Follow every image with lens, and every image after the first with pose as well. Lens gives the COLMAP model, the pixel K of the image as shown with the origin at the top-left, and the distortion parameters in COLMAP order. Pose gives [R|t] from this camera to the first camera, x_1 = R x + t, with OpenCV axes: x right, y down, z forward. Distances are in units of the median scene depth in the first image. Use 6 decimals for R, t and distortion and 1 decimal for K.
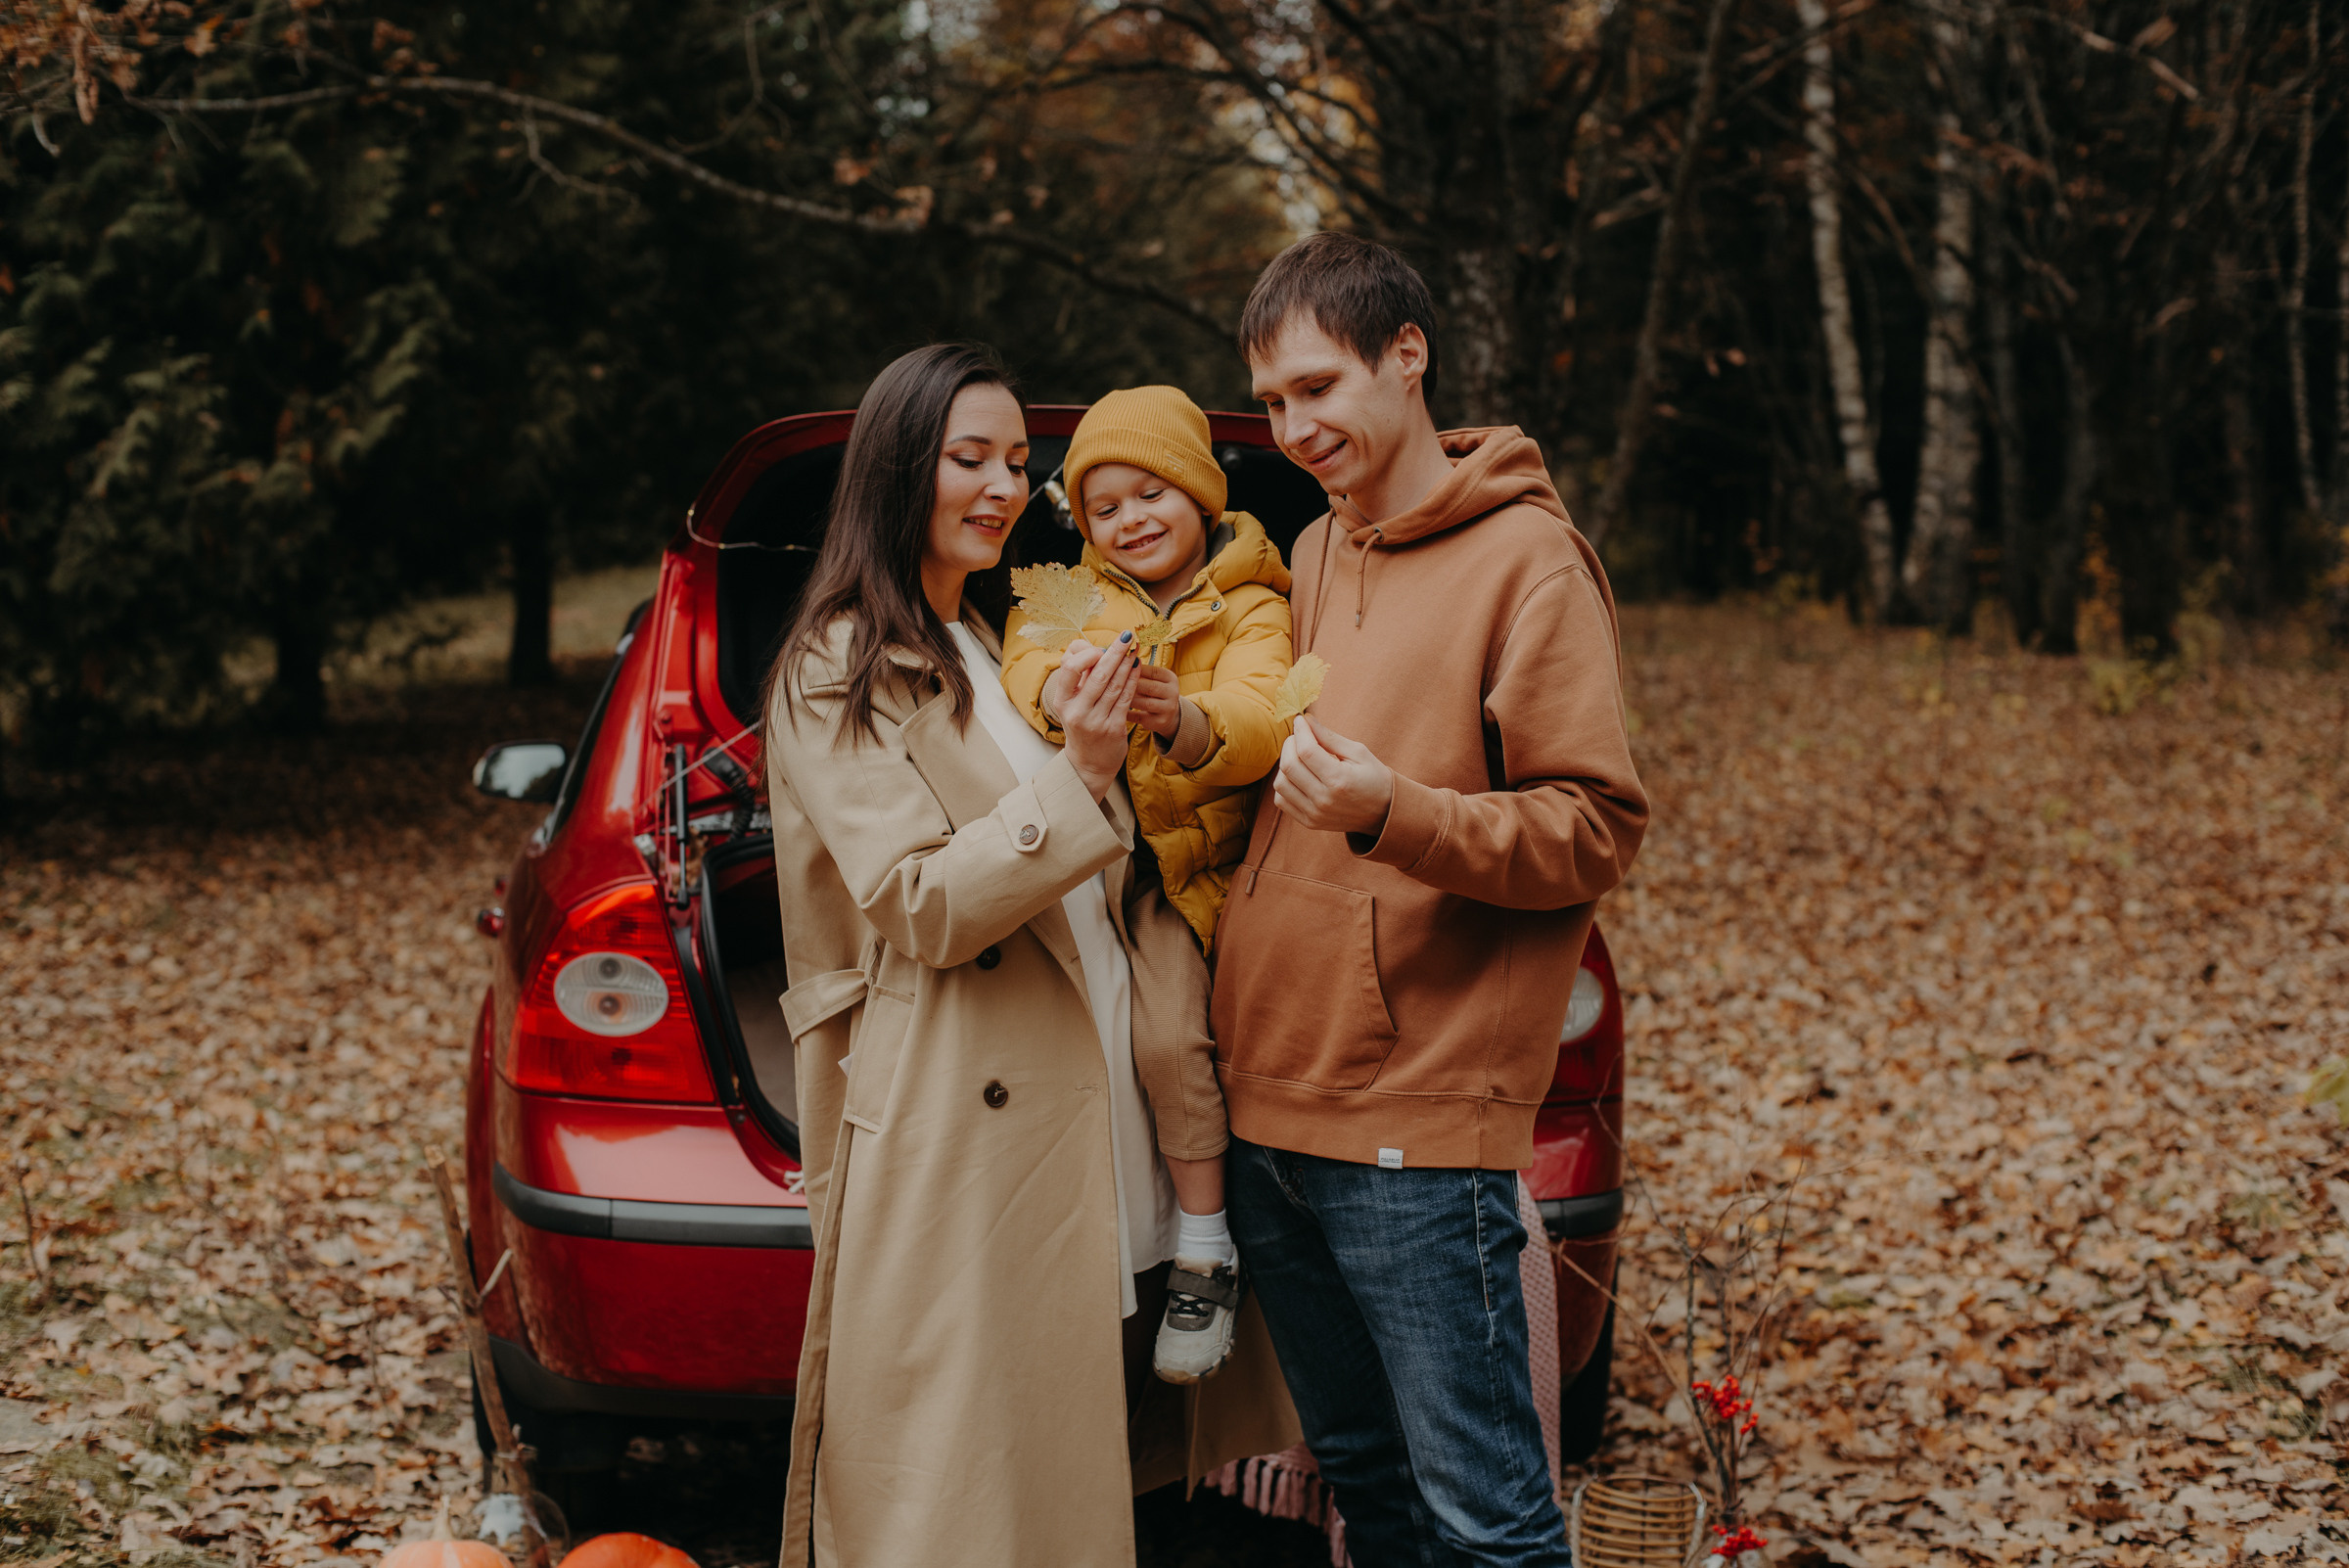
lens RADIAL K [[3429.4, 0, 1174.5], [0, 3429.4, 784.0], [0, 0, 1]] dist [-0.107969, 0.069430]
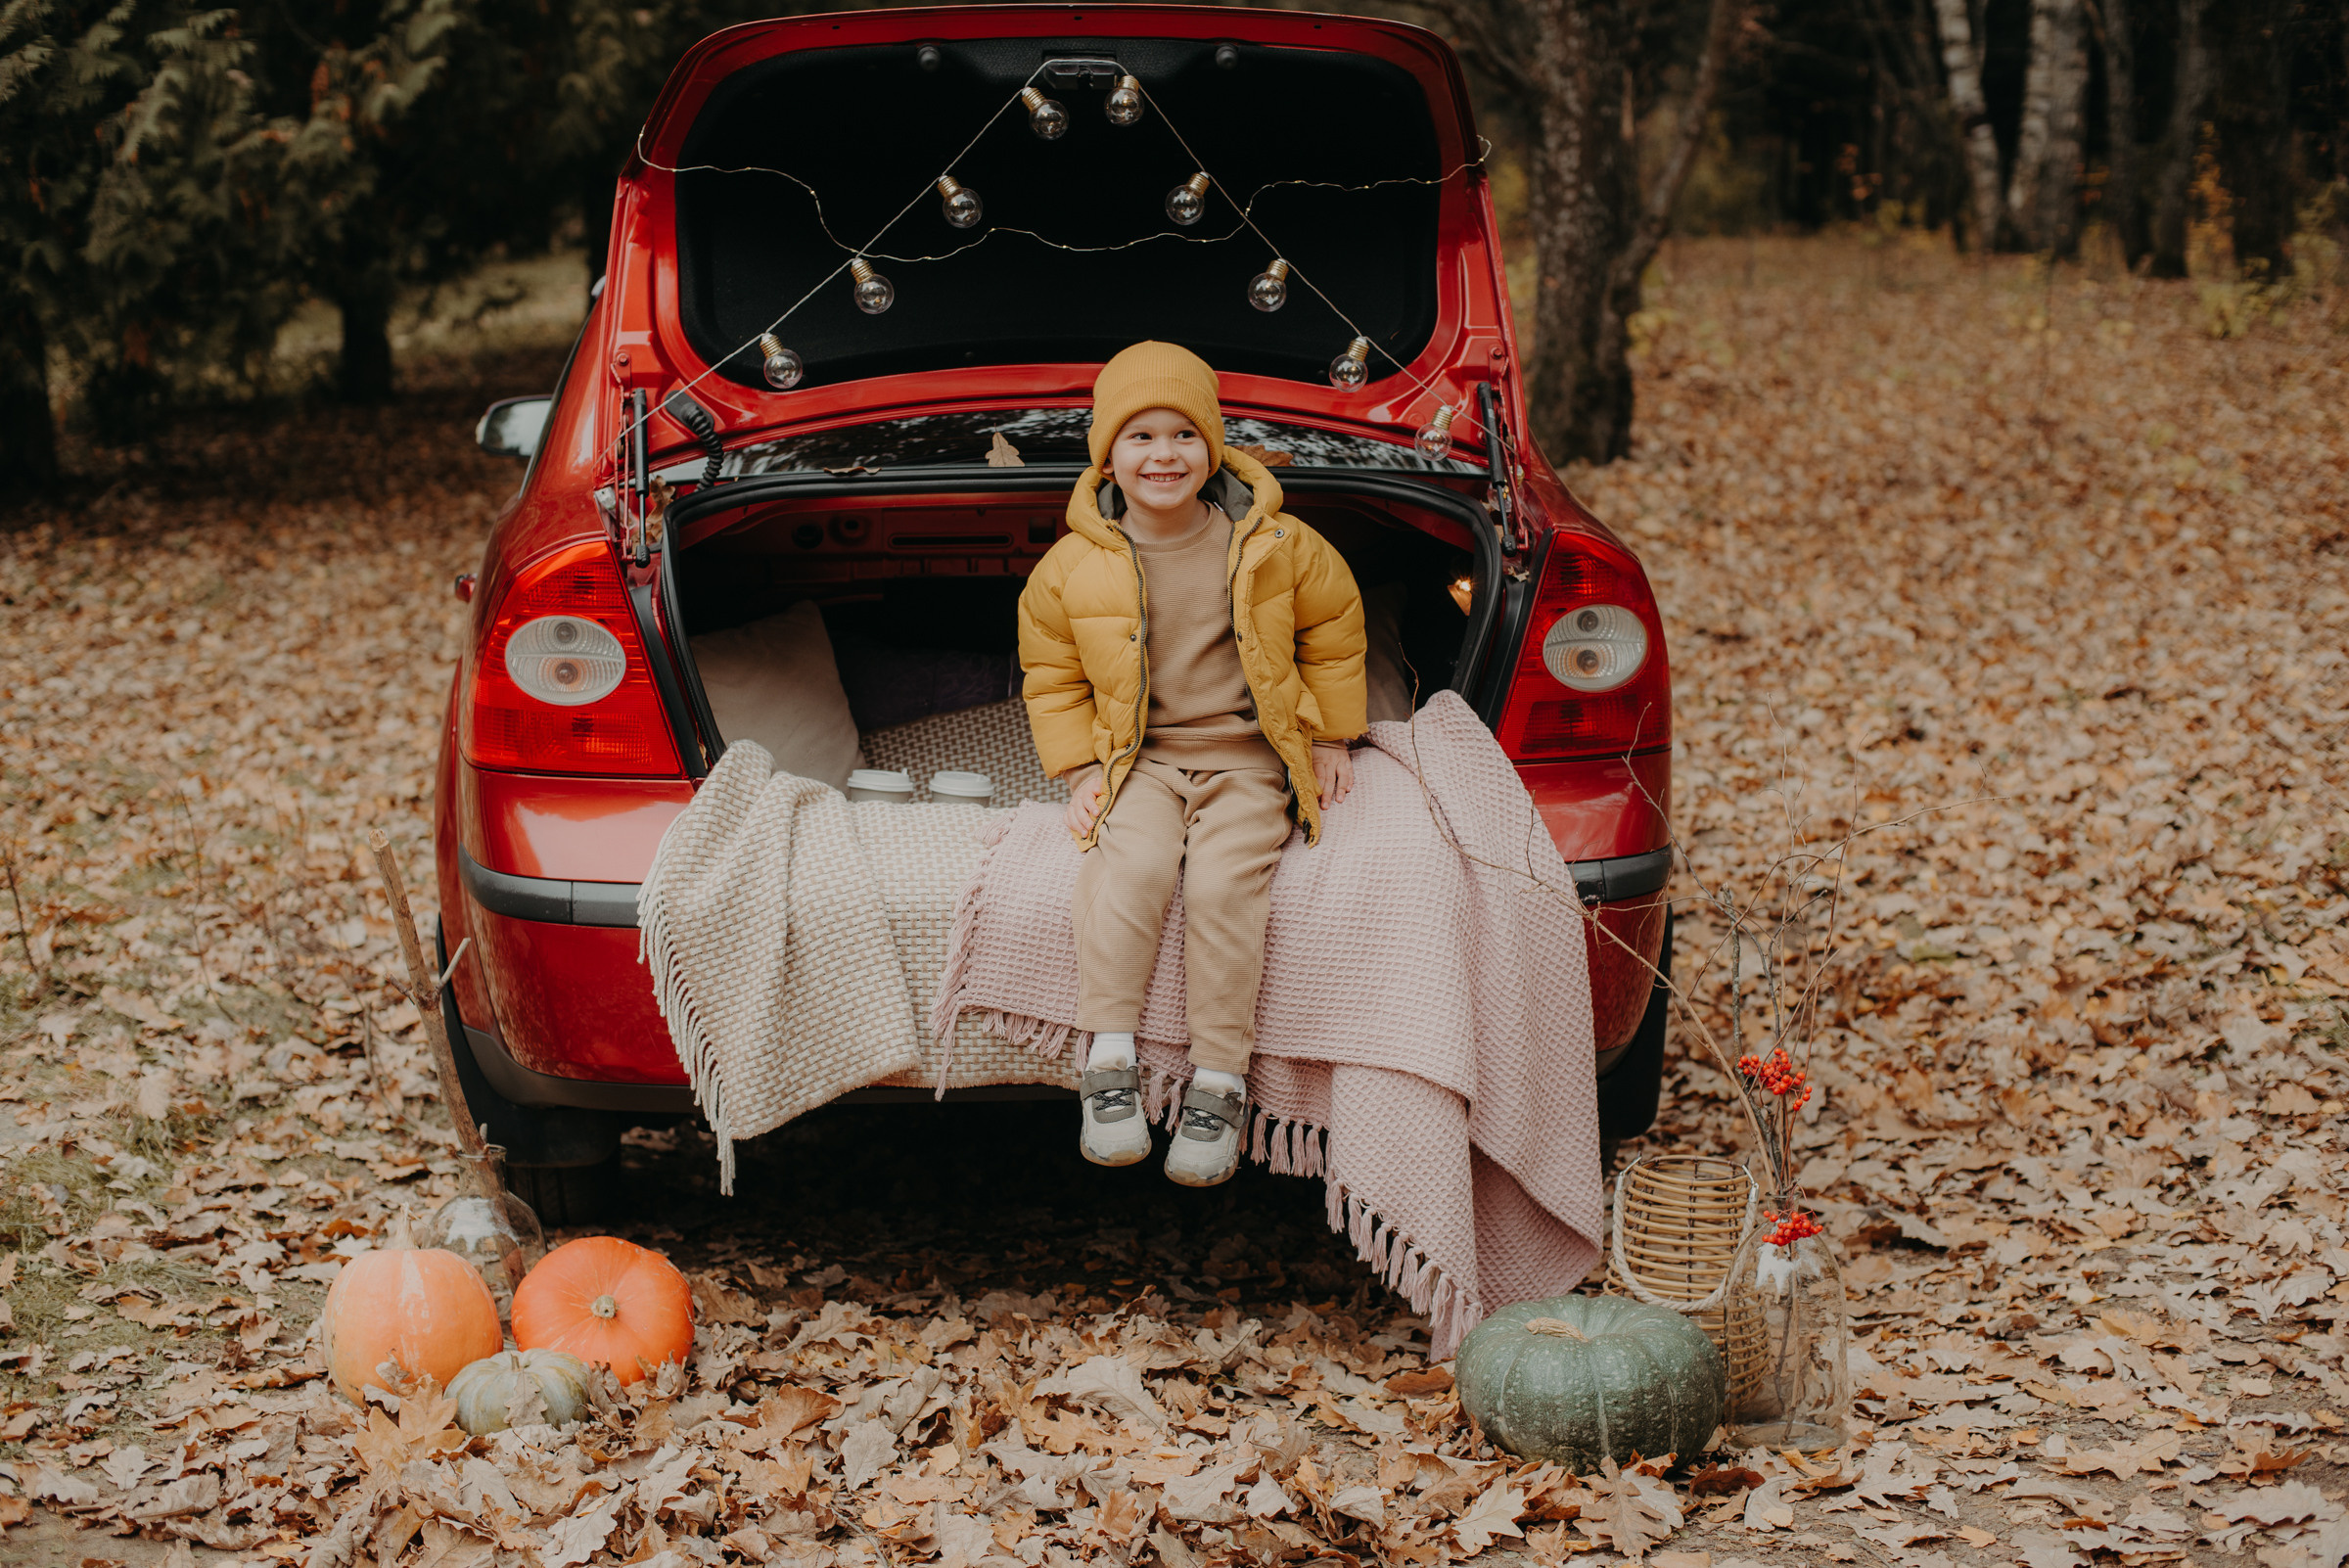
lens RADIAL K [[3425.3, 0, 1174.5], [0, 3425.3, 784.0], [0, 0, 1]] dist [-0.106267, 0.080785]
pose [[0.999245, -0.020698, -0.032872, 0.015582], [0.023934, 0.994567, 0.101314, 0.002703], [0.030597, -0.102024, 0.994311, 0.044181]]
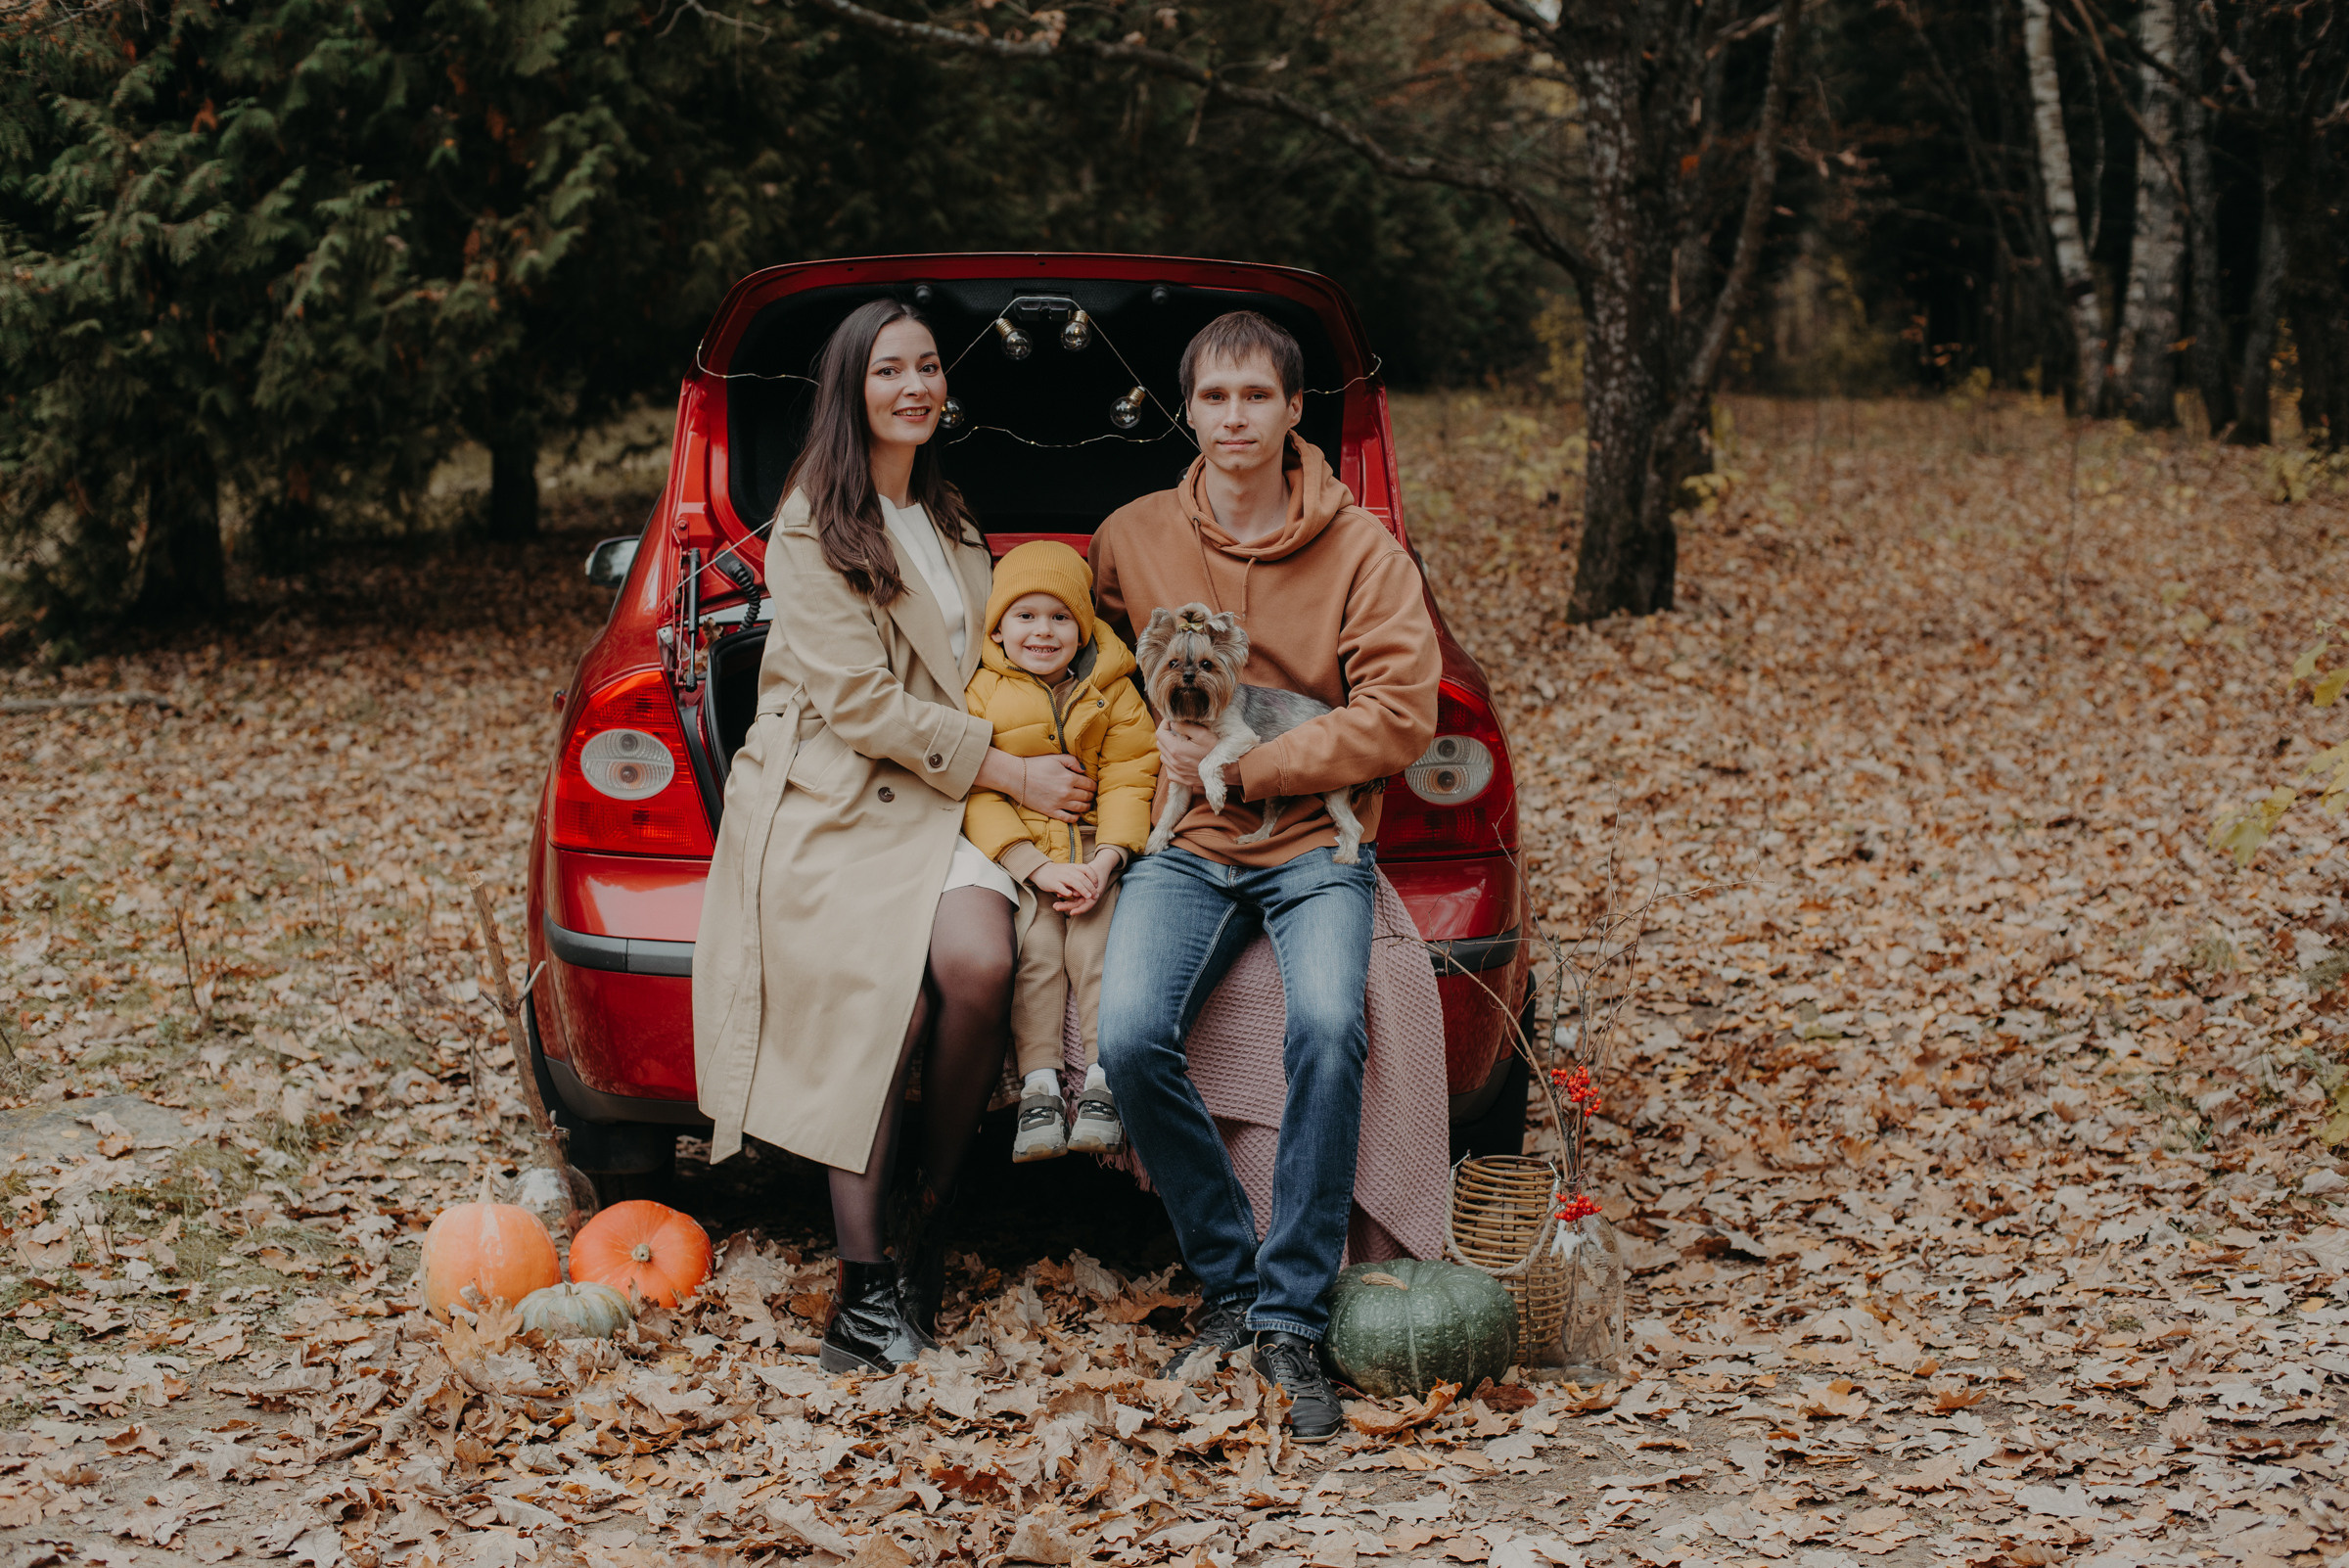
lens RADIAL K [[3416.0, 0, 1172.8], [0, 3416.0, 772.7], [0, 0, 1]] dist [-0.099237, 0.015585]
pose [[0.997177, -0.004959, -0.074929, 0.057935], [0.009046, 0.998484, 0.054298, 0.005252], [0.074546, -0.054823, 0.995709, -0.079163]]
